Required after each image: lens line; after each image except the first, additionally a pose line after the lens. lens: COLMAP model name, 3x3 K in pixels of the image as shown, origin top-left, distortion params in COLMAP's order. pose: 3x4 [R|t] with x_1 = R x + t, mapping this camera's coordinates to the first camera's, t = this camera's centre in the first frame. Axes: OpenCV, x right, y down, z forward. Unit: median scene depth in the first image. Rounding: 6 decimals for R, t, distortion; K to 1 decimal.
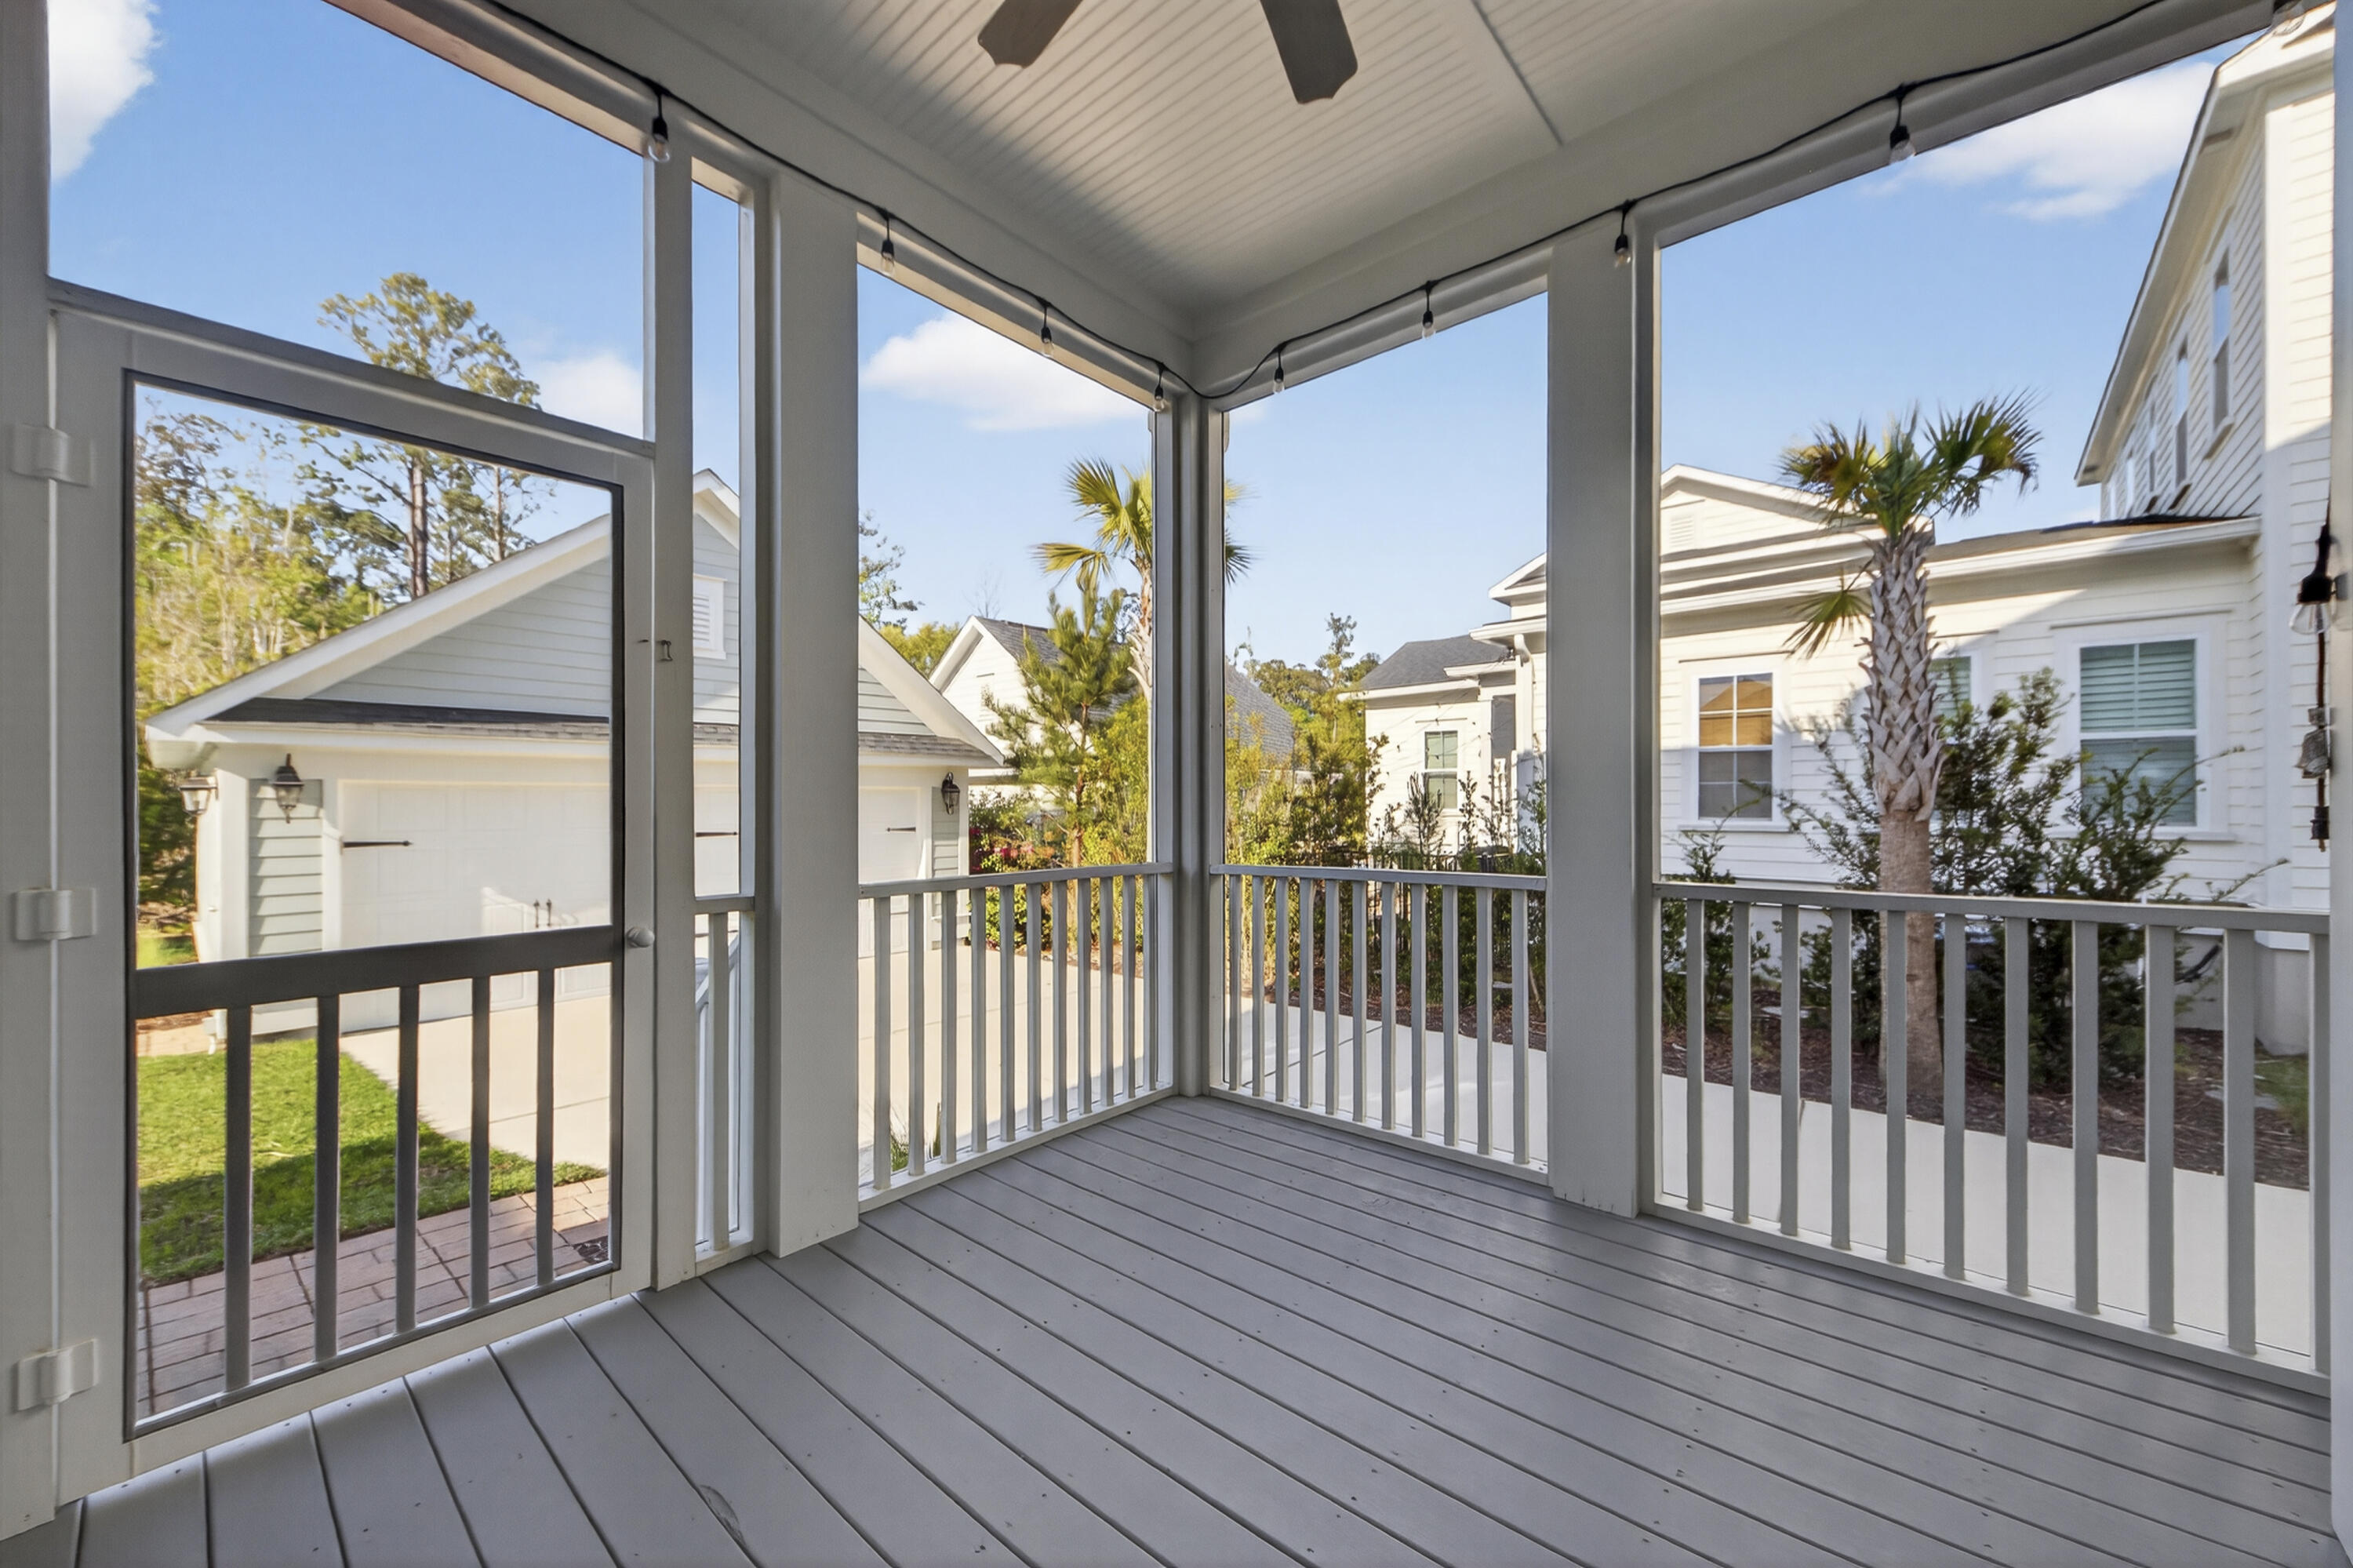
lens RADIAL K [[917.6, 0, 1177.1], [0, 917.6, 794.1], [0, 0, 1]] dist [0.003724, -0.000170]
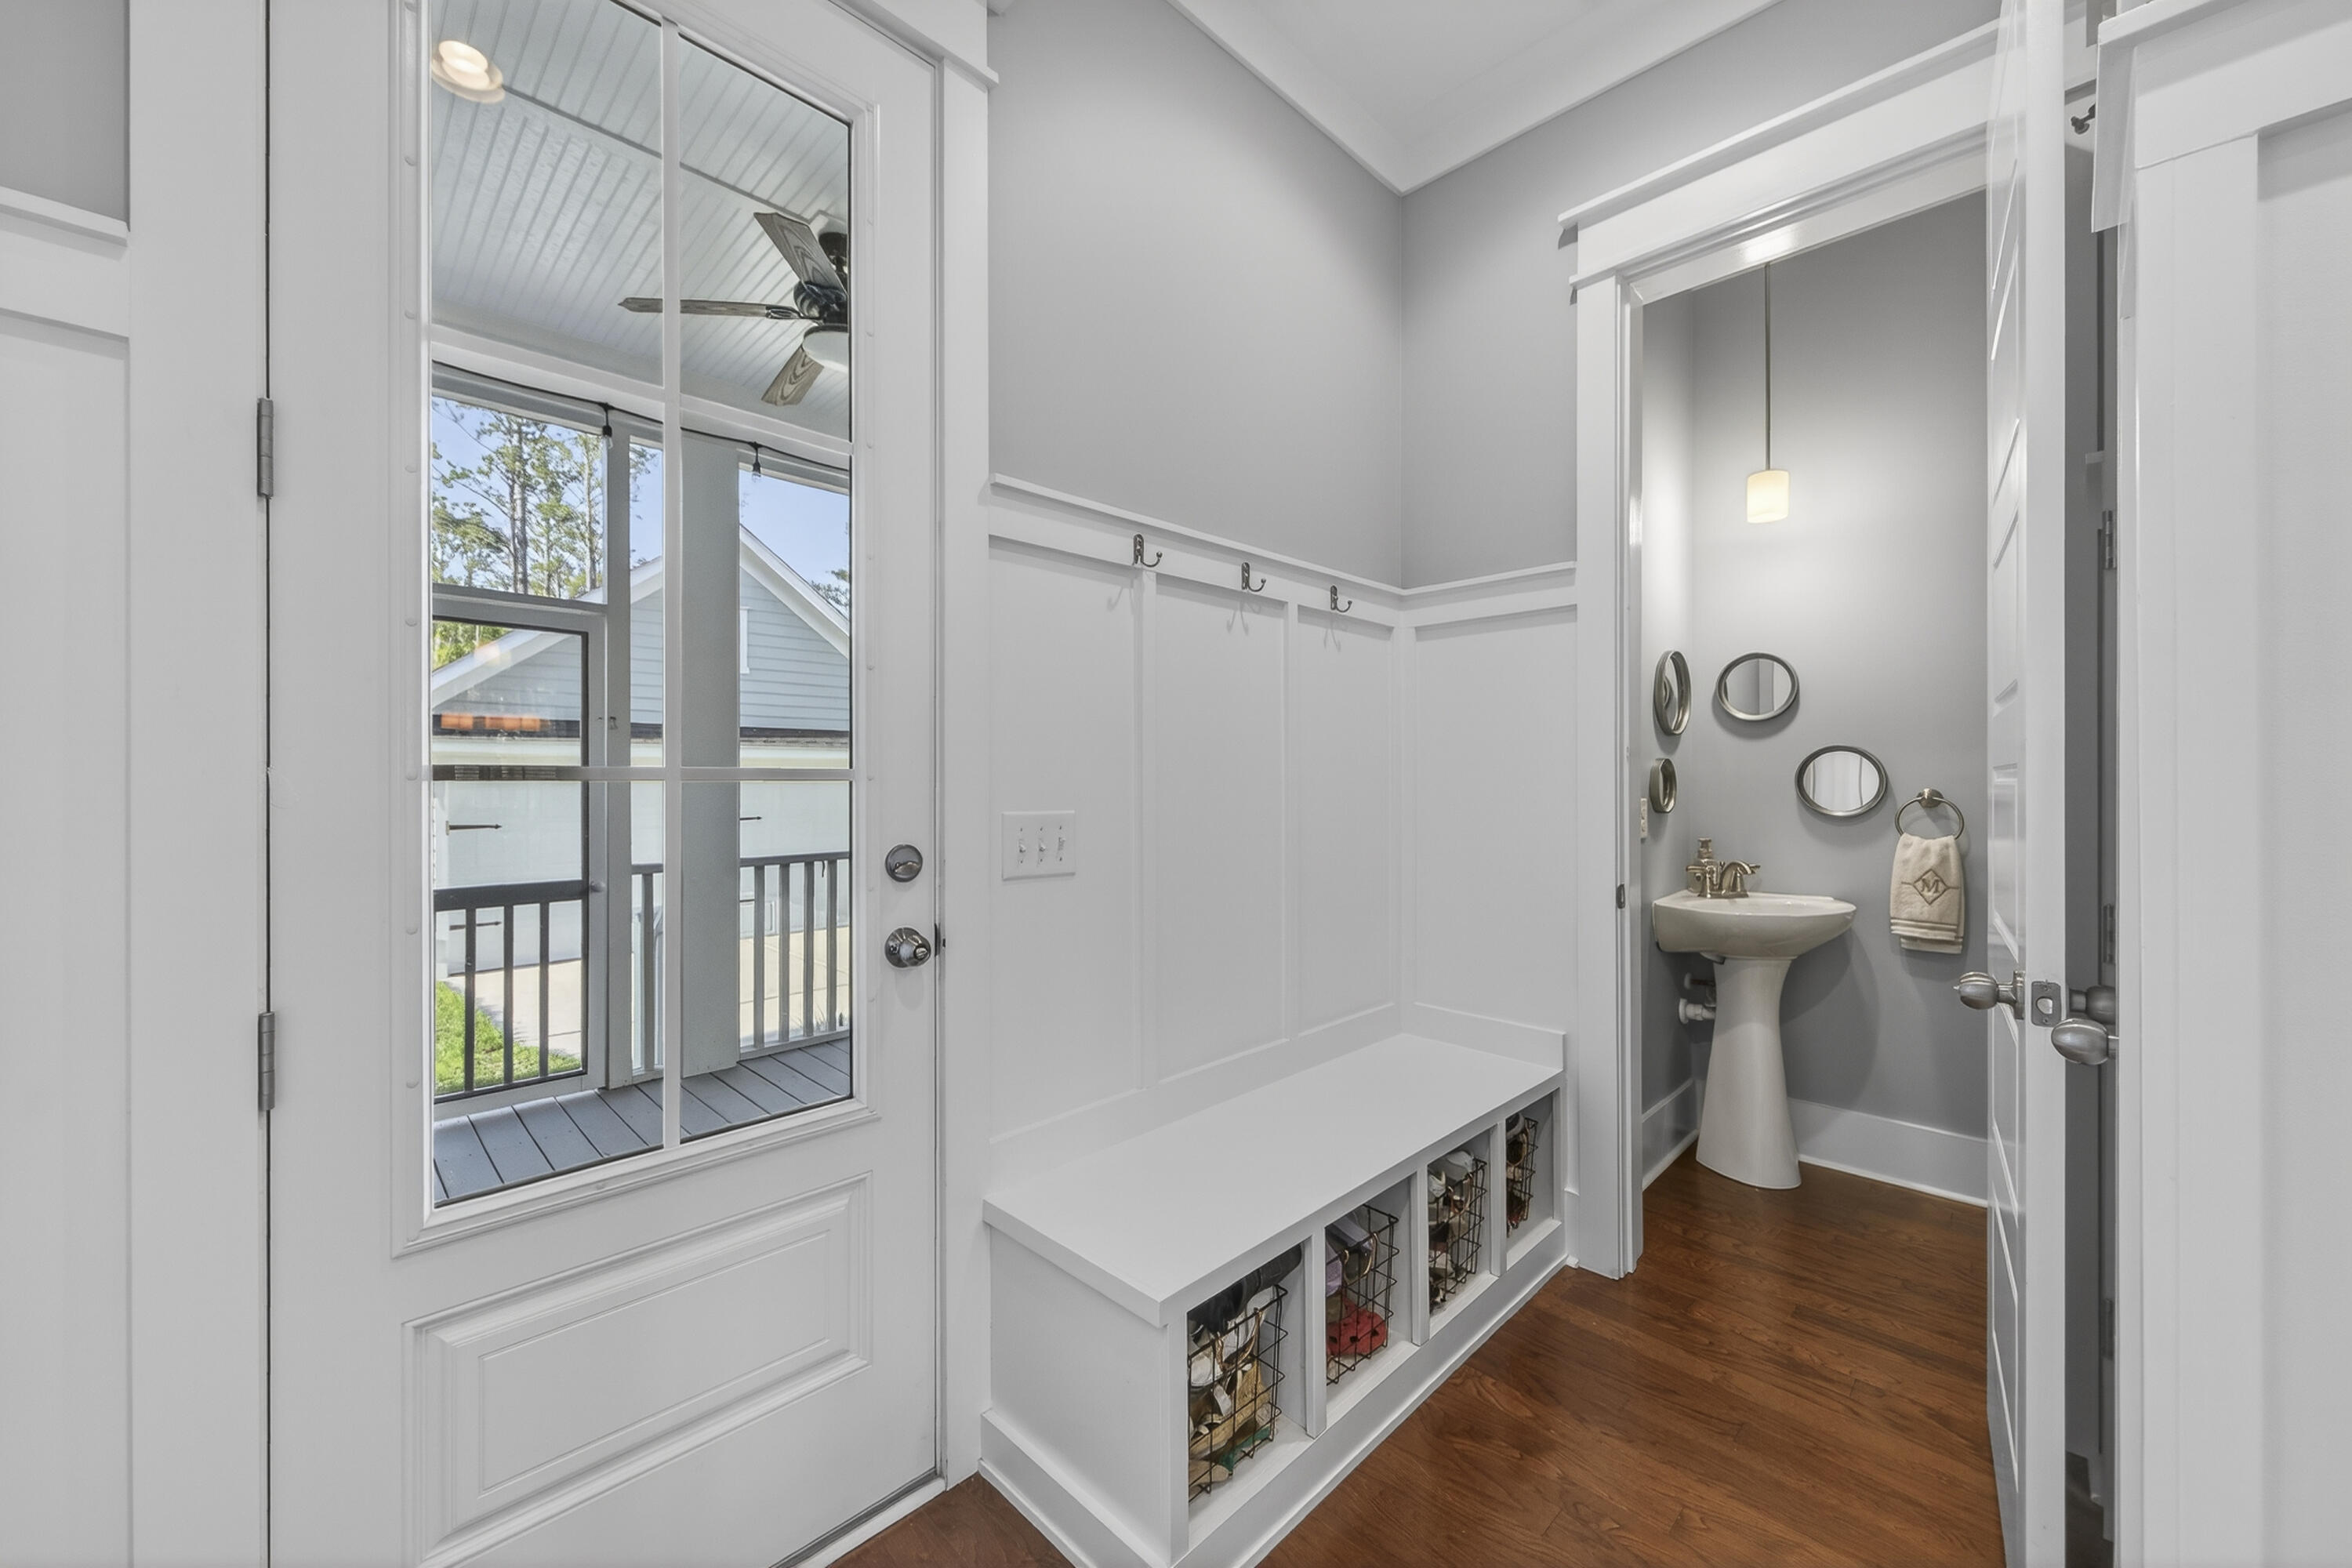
lens RADIAL K [[917.2, 0, 1173.1], [0, 917.2, 777.7], [0, 0, 1]] dist [0.003724, -0.000170]
pose [[0.997286, 0.001327, -0.073608, 0.527251], [-0.001171, 0.999997, 0.002156, -0.047176], [0.073611, -0.002064, 0.997285, -0.551970]]
